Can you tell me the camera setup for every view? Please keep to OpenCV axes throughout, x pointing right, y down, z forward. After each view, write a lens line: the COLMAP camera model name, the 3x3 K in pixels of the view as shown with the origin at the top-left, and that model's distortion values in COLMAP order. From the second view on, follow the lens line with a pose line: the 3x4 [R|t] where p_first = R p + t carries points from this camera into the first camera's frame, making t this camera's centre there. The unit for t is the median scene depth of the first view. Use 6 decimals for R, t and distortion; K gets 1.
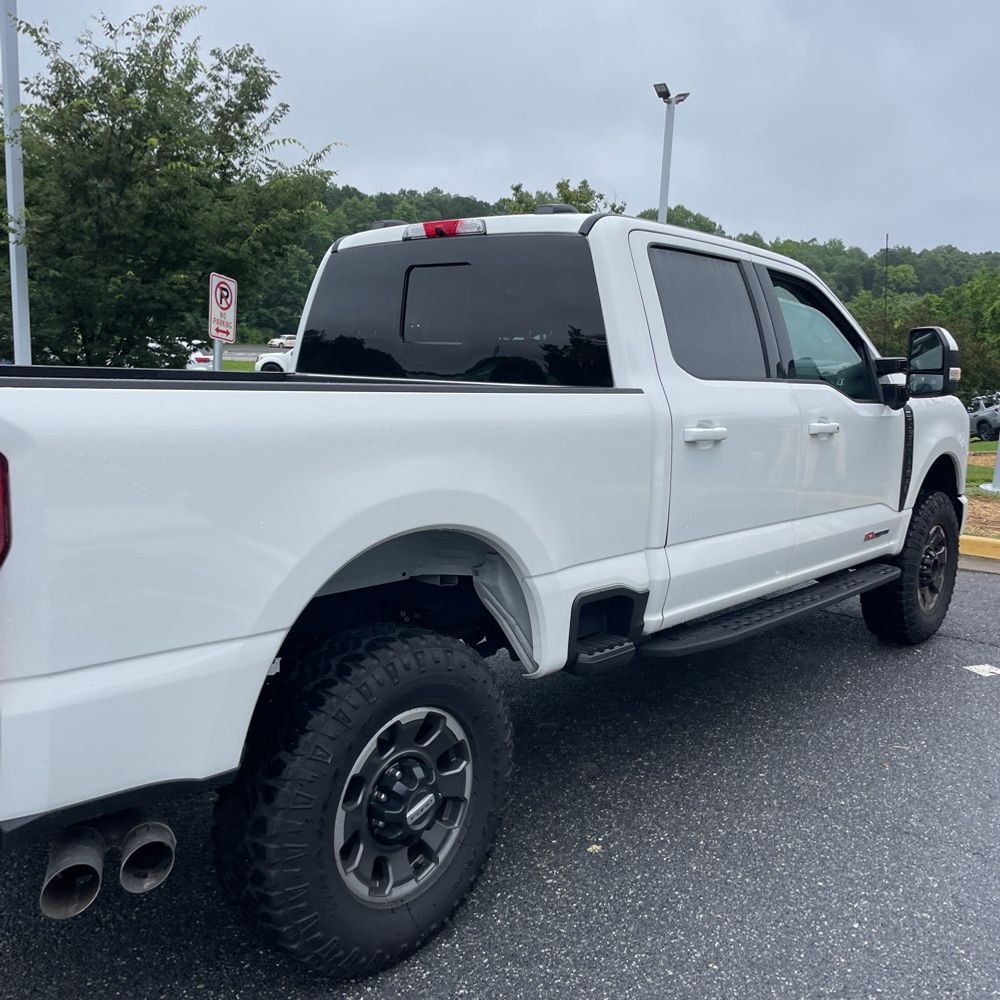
lens RADIAL K [[993.1, 0, 500.0], [0, 993.1, 500.0], [0, 0, 1]] dist [0.115001, -0.167669]
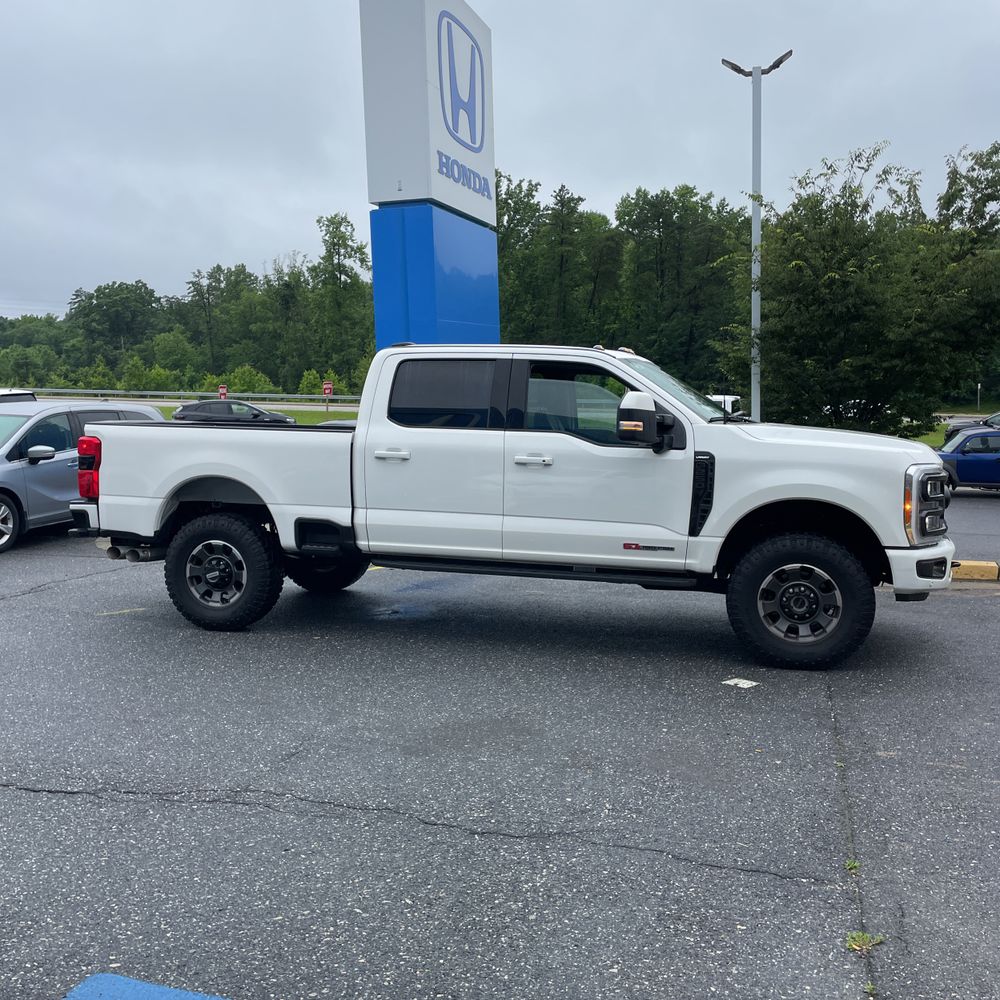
lens RADIAL K [[993.1, 0, 500.0], [0, 993.1, 500.0], [0, 0, 1]] dist [0.115001, -0.167669]
pose [[0.420153, 0.056058, -0.905720, 1.826451], [-0.125357, 0.992106, 0.003253, -0.009232], [0.898753, 0.112172, 0.423864, 0.325497]]
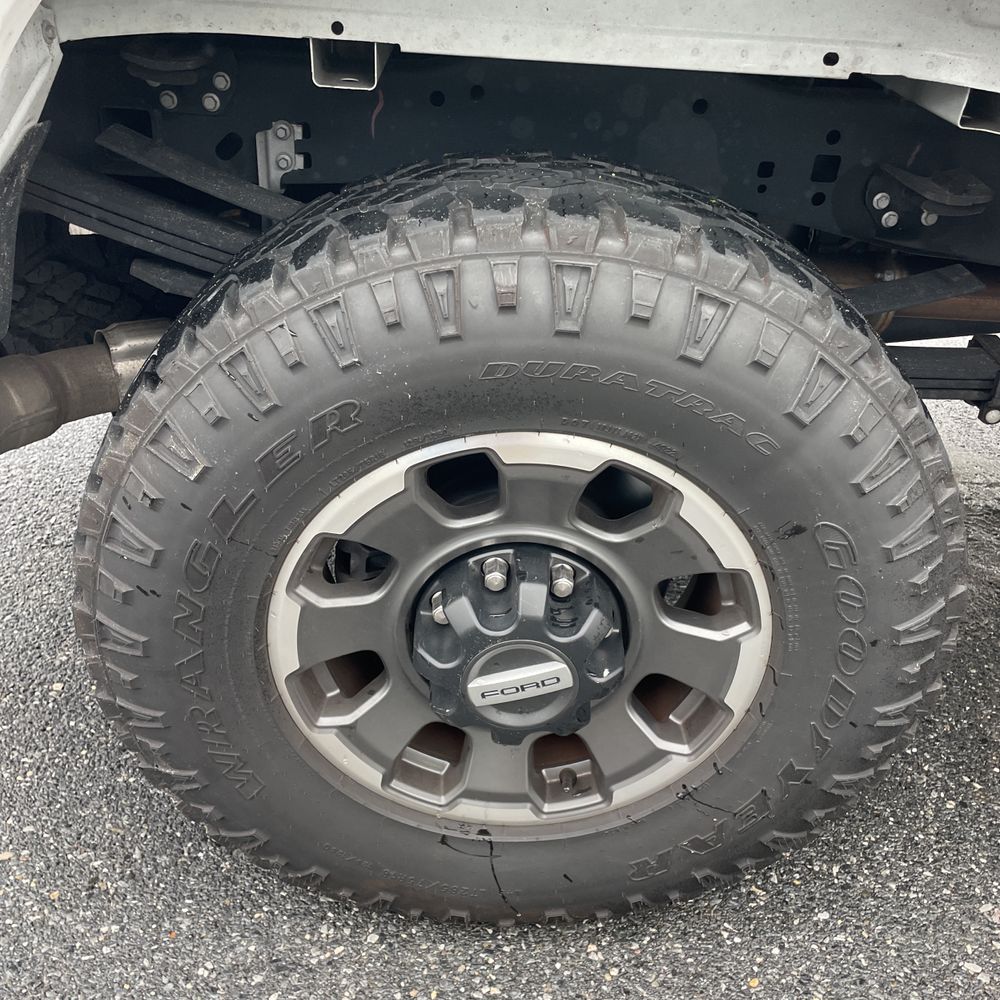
lens RADIAL K [[1012.3, 0, 484.4], [0, 1012.3, 503.6], [0, 0, 1]] dist [0.074016, -0.086385]
pose [[0.652494, 0.409838, -0.637405, 0.081164], [-0.137401, 0.891174, 0.432353, 0.055581], [0.745234, -0.194528, 0.637798, 0.492404]]
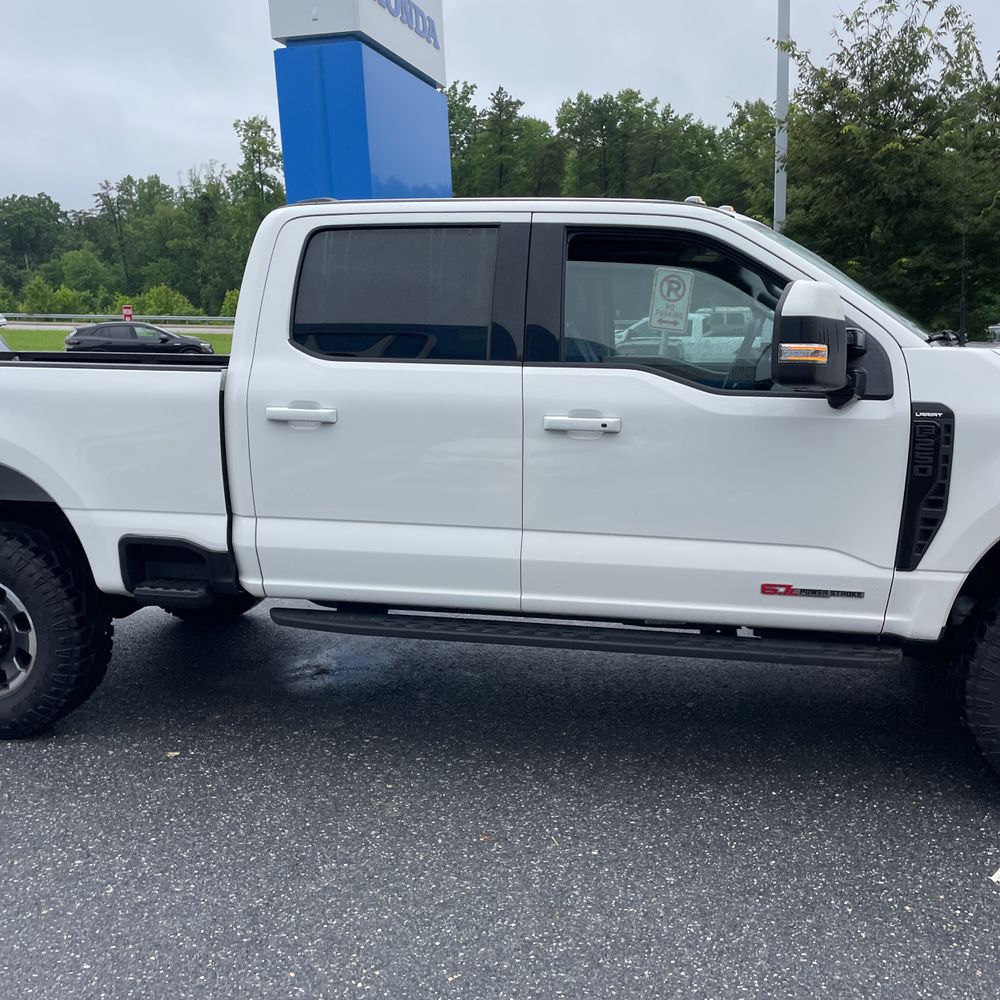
lens RADIAL K [[998.4, 0, 520.7], [0, 998.4, 511.7], [0, 0, 1]] dist [0.092237, -0.091942]
pose [[0.492513, 0.123567, -0.861488, 1.059619], [-0.108123, 0.990888, 0.080313, -0.065027], [0.863563, 0.053592, 0.501386, 0.604522]]
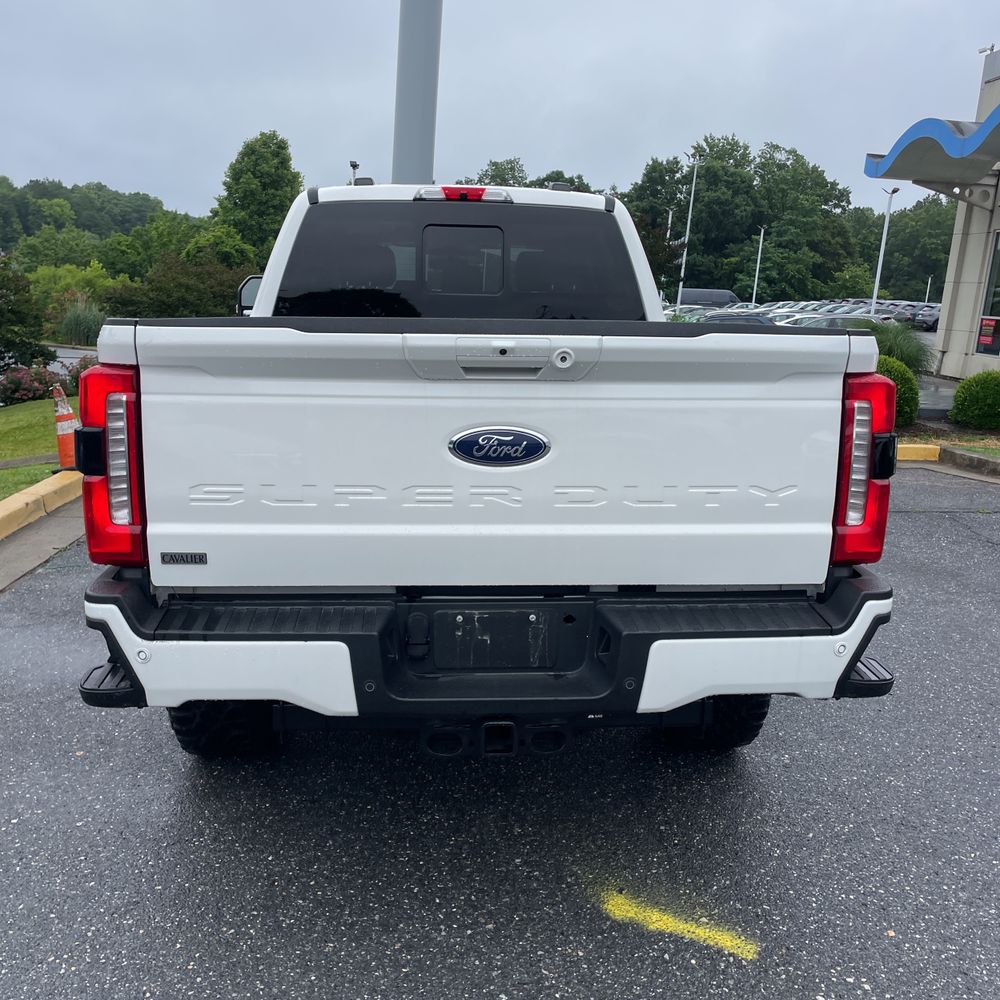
lens RADIAL K [[1012.3, 0, 484.4], [0, 1012.3, 503.6], [0, 0, 1]] dist [0.074016, -0.086385]
pose [[0.720781, -0.137954, 0.679296, -0.851423], [0.096948, 0.990426, 0.098271, -0.030488], [-0.686349, -0.004976, 0.727255, 0.127750]]
